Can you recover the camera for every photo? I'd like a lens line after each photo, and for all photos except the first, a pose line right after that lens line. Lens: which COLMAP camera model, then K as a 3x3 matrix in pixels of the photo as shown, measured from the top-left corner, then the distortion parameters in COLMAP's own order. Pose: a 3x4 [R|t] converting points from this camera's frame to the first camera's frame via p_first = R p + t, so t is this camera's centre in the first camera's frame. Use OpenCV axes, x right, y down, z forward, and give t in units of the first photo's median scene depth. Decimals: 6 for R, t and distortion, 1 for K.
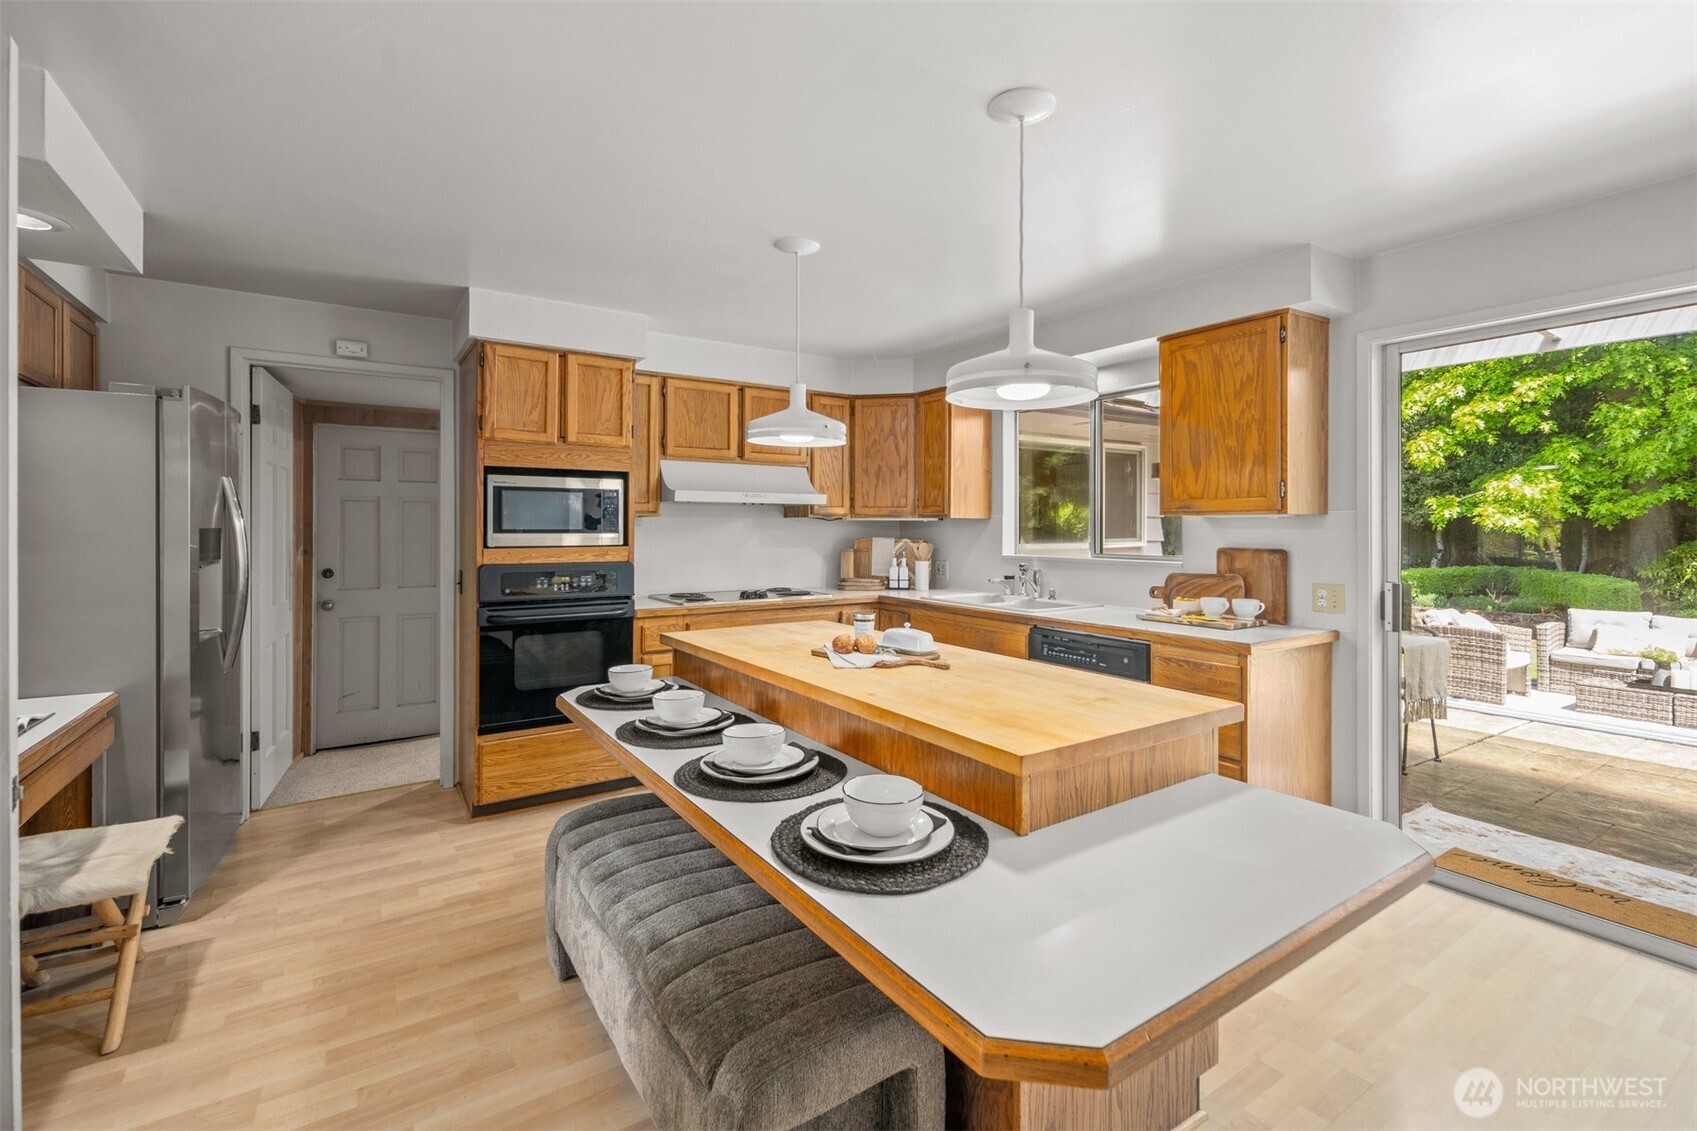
lens RADIAL K [[744.7, 0, 854.7], [0, 744.7, 525.1], [0, 0, 1]] dist [0.001529, -0.000074]
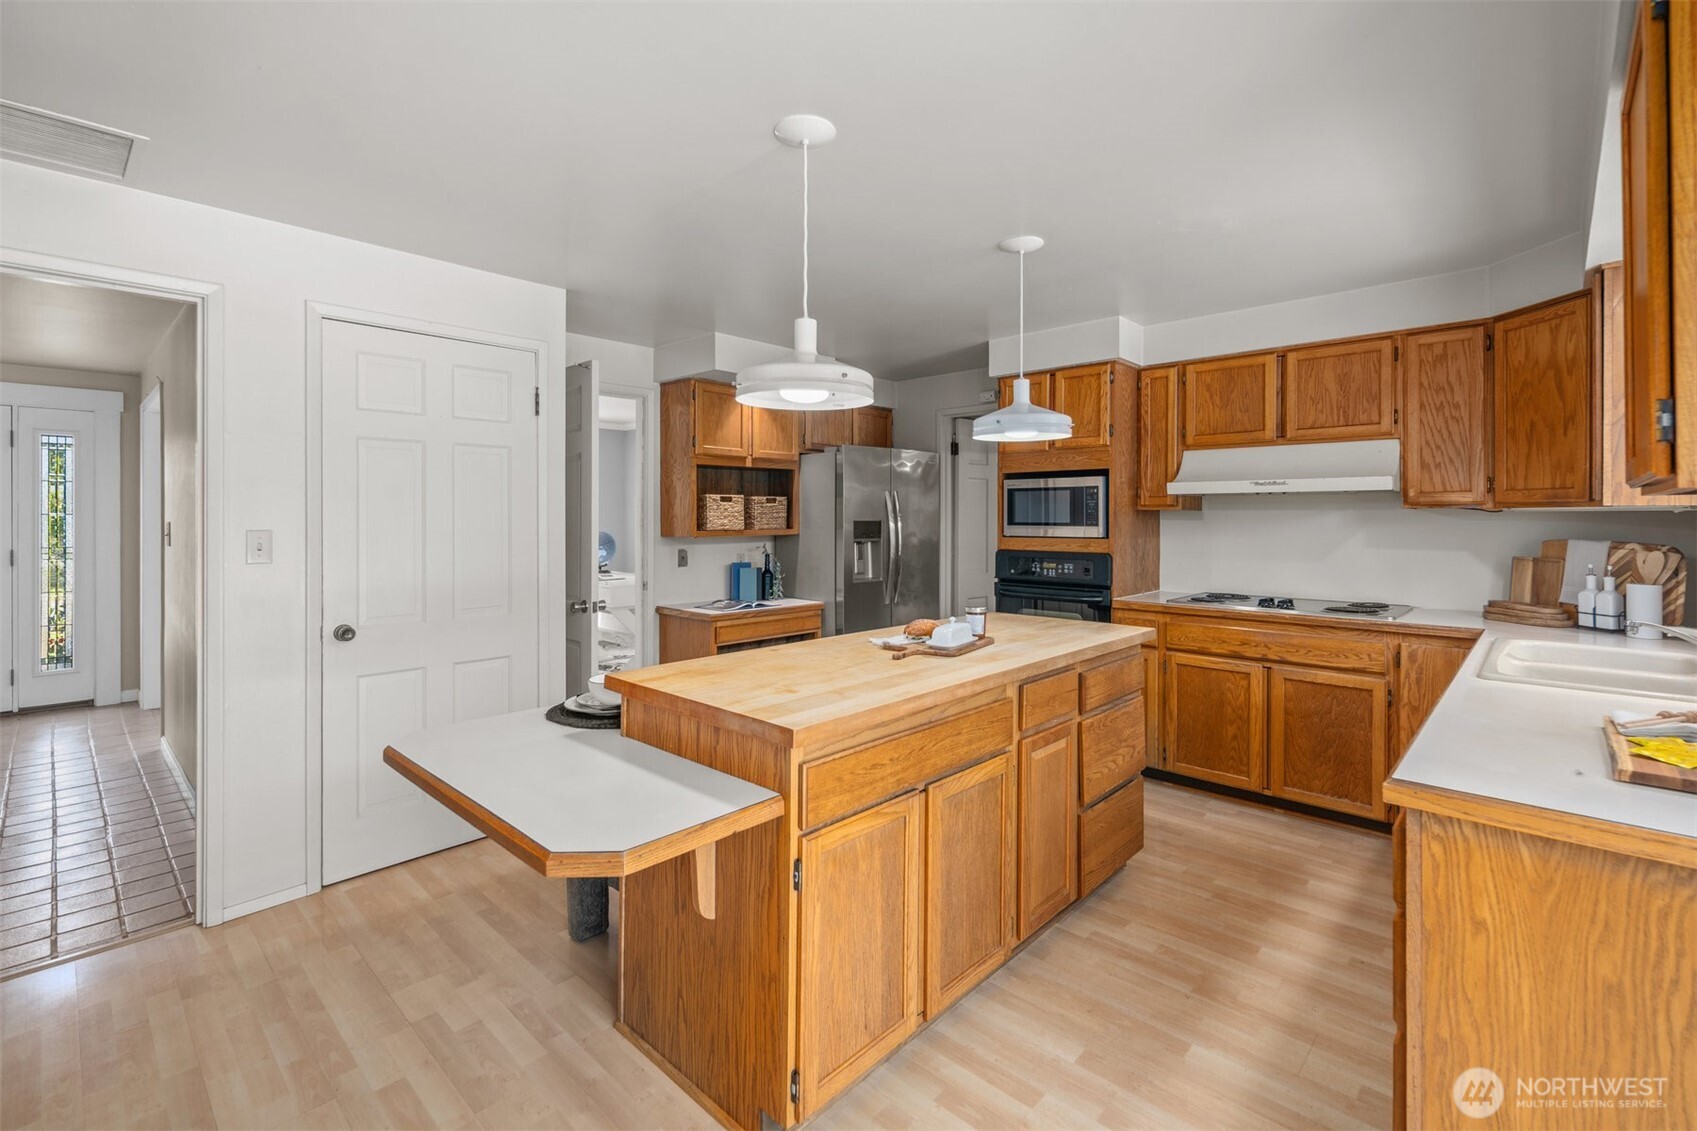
lens RADIAL K [[743.5, 0, 862.7], [0, 743.5, 516.9], [0, 0, 1]] dist [0.008450, -0.004117]
pose [[0.238187, -0.002749, -0.971215, 0.647644], [0.000193, 0.999996, -0.002783, -0.000096], [0.971219, 0.000476, 0.238187, 0.414187]]
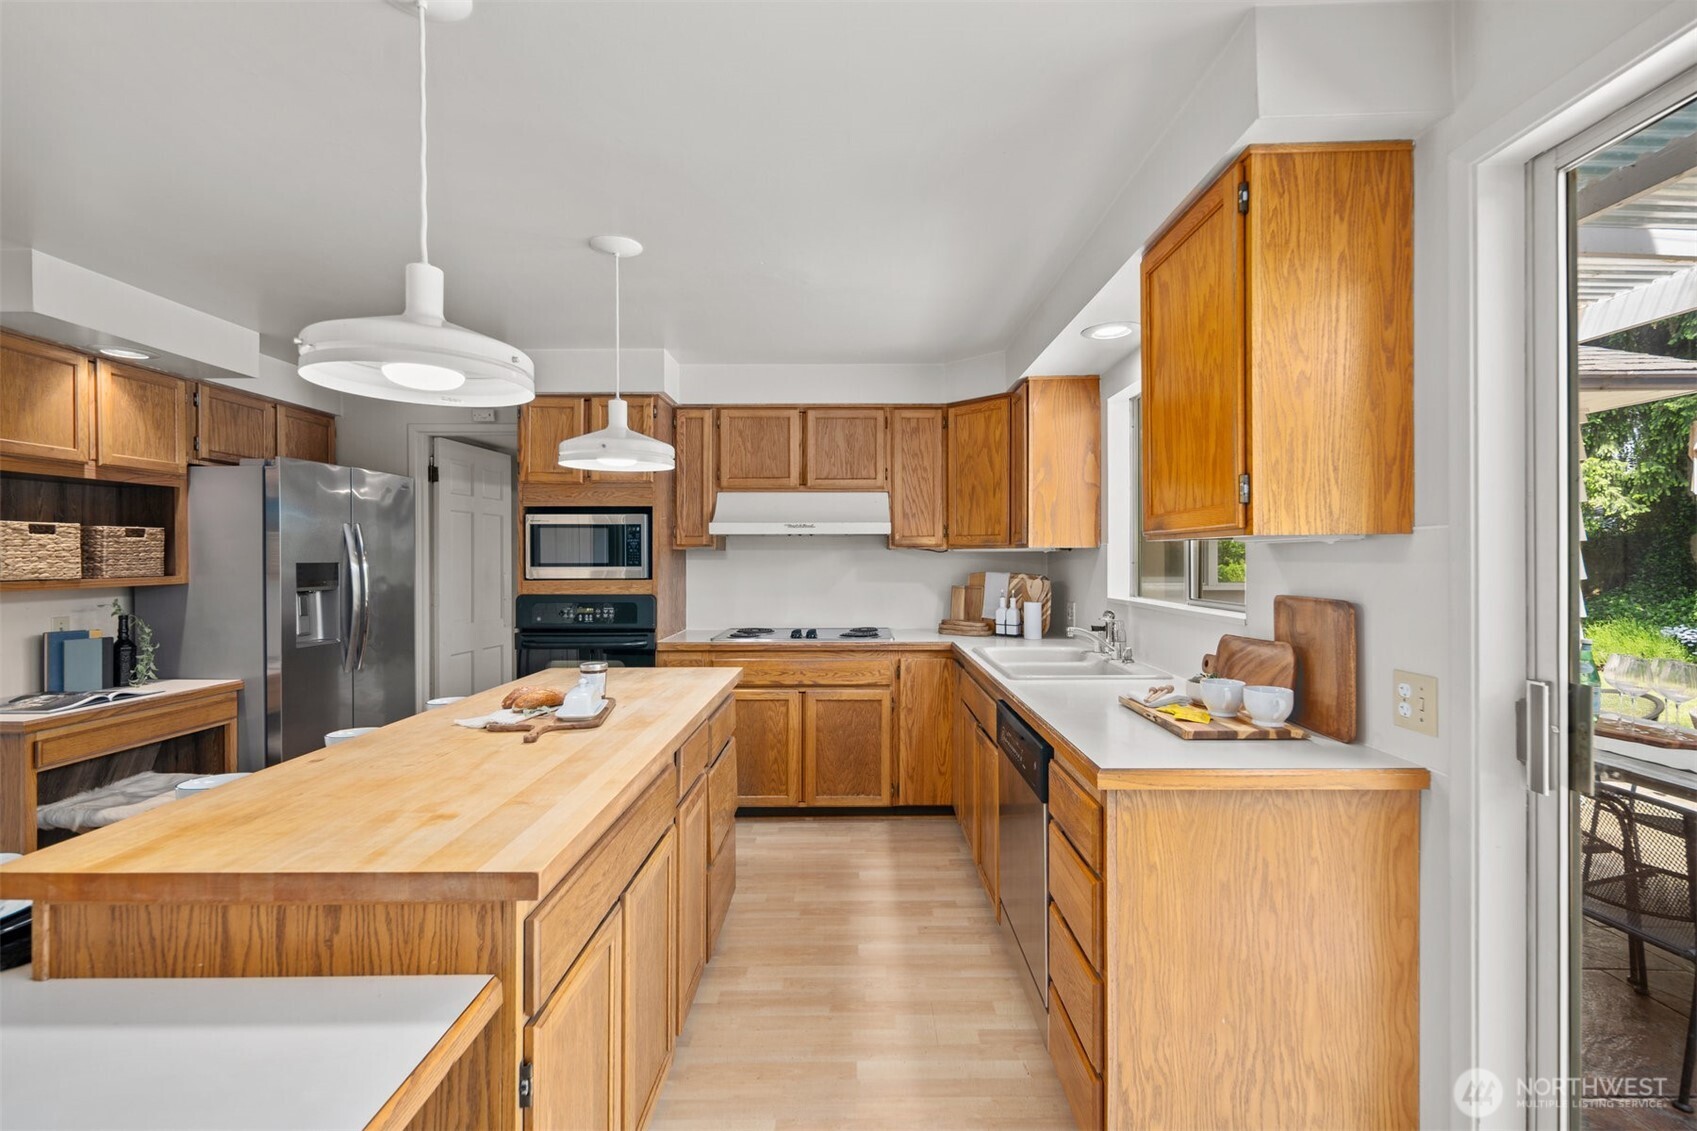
lens RADIAL K [[743.1, 0, 856.6], [0, 743.1, 561.8], [0, 0, 1]] dist [0.001394, 0.000041]
pose [[0.834125, -0.000873, -0.551574, 0.493592], [0.004590, 0.999975, 0.005359, -0.000152], [0.551556, -0.007002, 0.834109, 0.312541]]
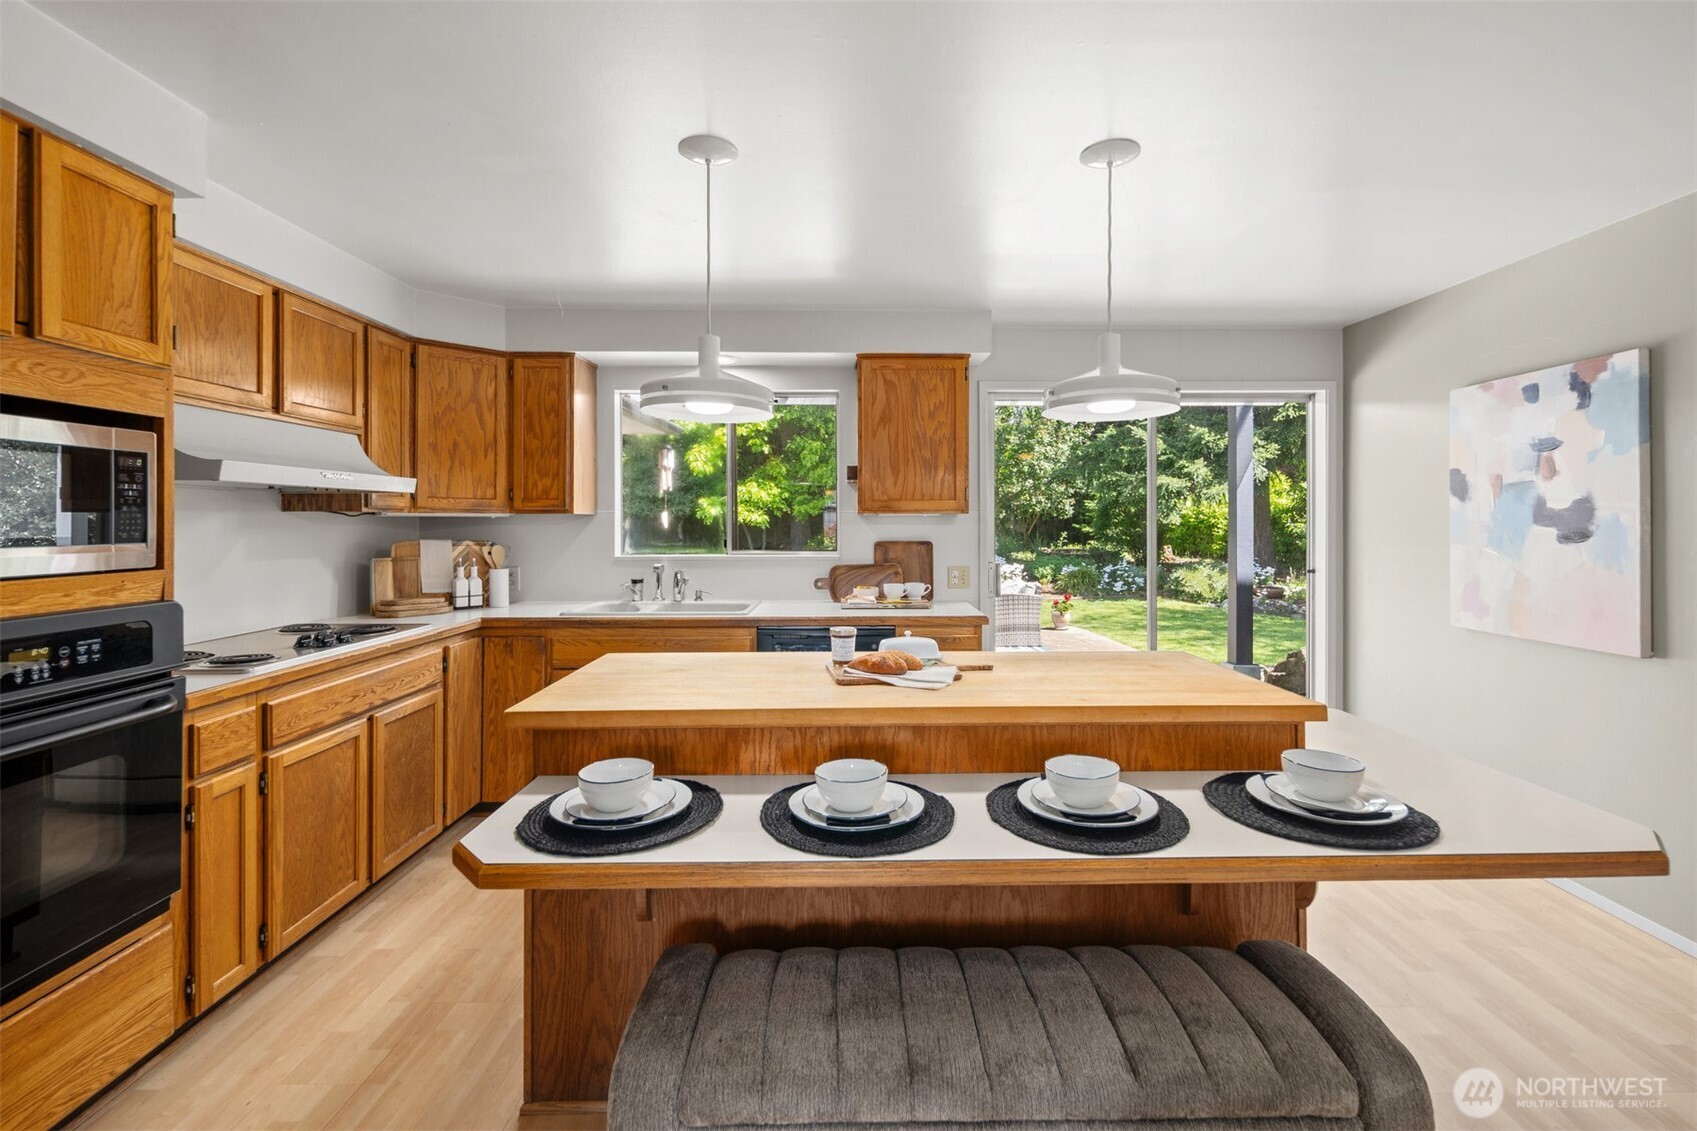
lens RADIAL K [[744.7, 0, 854.7], [0, 744.7, 525.1], [0, 0, 1]] dist [0.001529, -0.000074]
pose [[0.551169, -0.007291, 0.834362, -0.469315], [0.001231, 0.999968, 0.007925, -0.004159], [-0.834393, -0.003341, 0.551160, 0.350894]]
